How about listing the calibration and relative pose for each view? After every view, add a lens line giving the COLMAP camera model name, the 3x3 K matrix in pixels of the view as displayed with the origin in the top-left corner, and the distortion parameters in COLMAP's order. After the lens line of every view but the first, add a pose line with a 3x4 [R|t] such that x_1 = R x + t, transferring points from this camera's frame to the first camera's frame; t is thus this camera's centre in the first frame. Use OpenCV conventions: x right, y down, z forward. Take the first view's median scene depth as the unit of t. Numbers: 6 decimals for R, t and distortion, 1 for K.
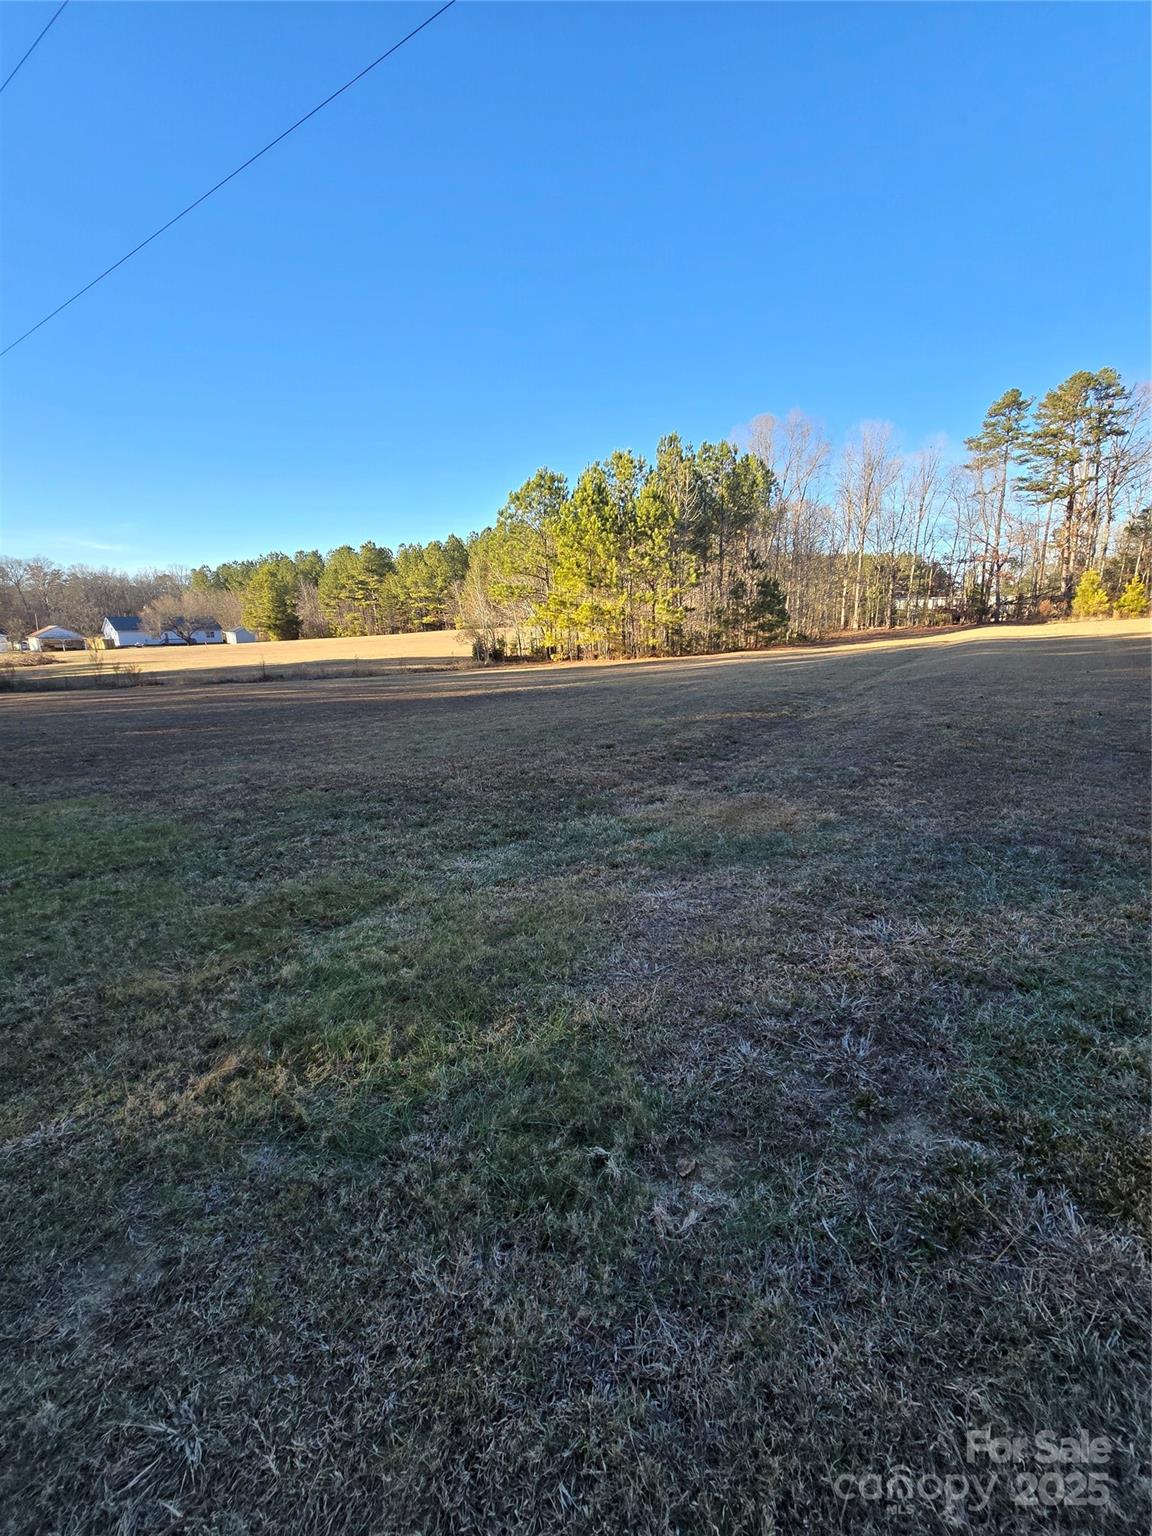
lens RADIAL K [[625.6, 0, 598.2], [0, 625.6, 764.7], [0, 0, 1]] dist [-0.001208, -0.000159]
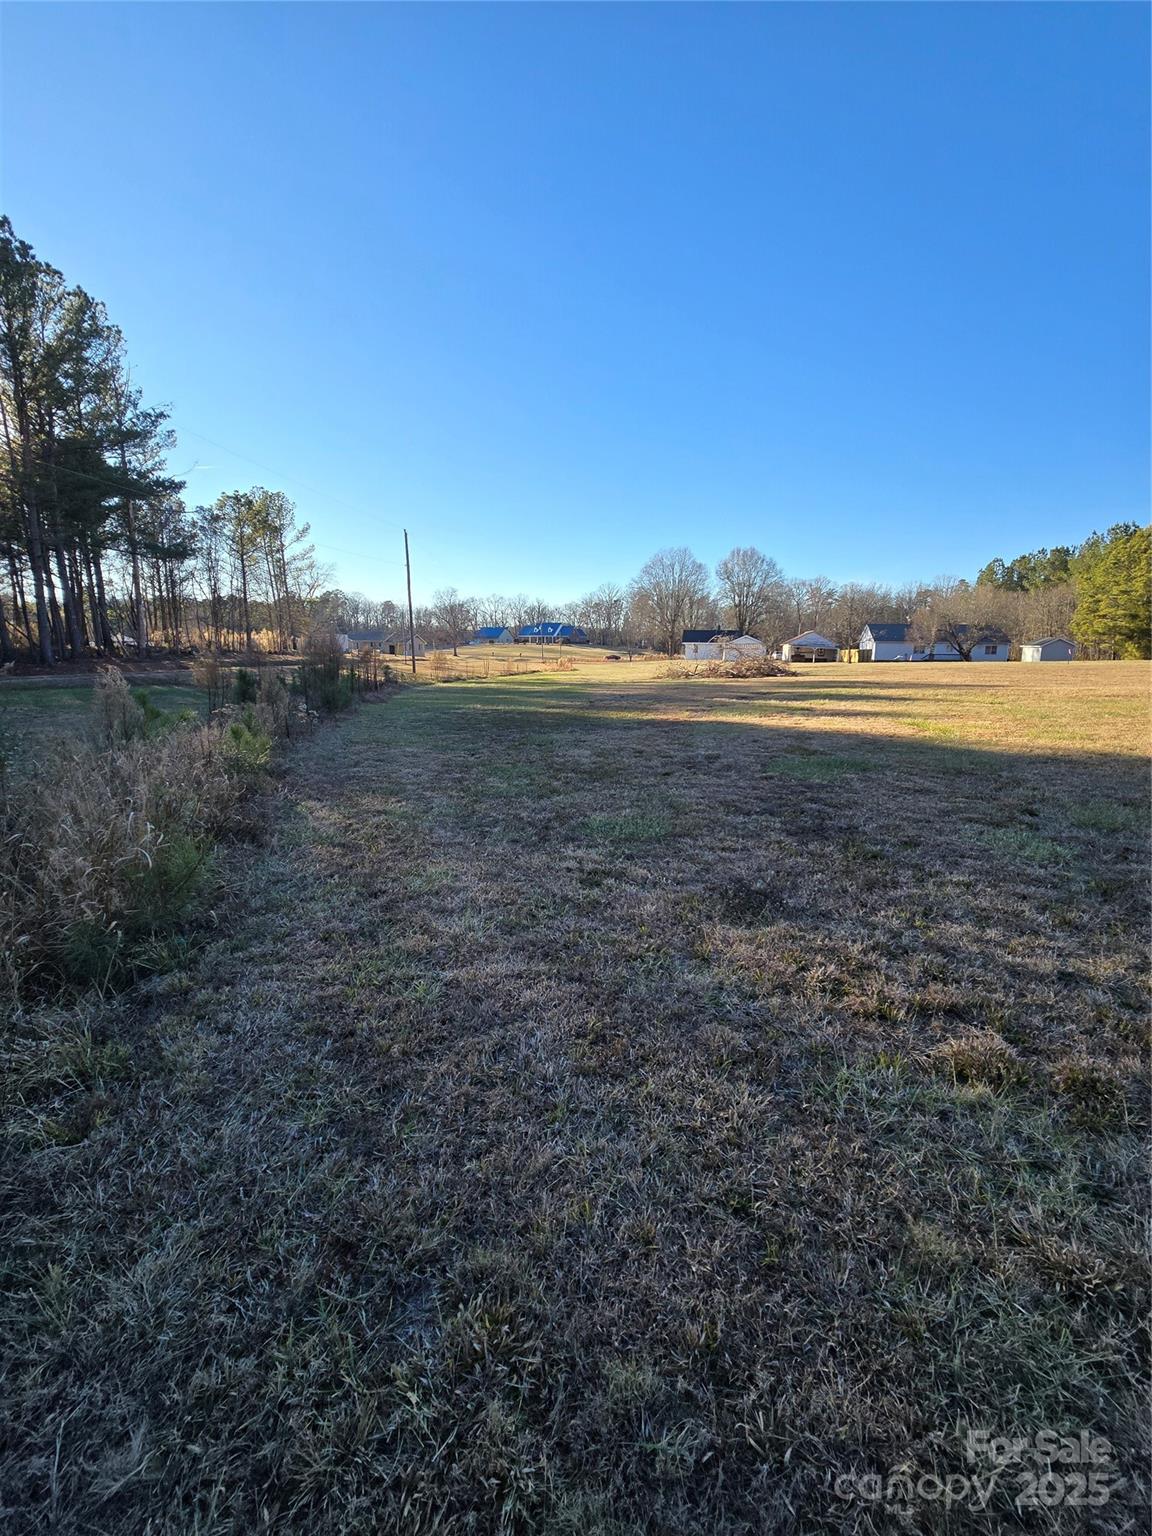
lens RADIAL K [[625.6, 0, 577.2], [0, 625.6, 760.6], [0, 0, 1]] dist [-0.001208, -0.000159]
pose [[0.481362, 0.174087, -0.859060, -0.231119], [-0.211421, 0.974201, 0.078953, -0.046753], [0.850642, 0.143618, 0.505749, 0.283339]]
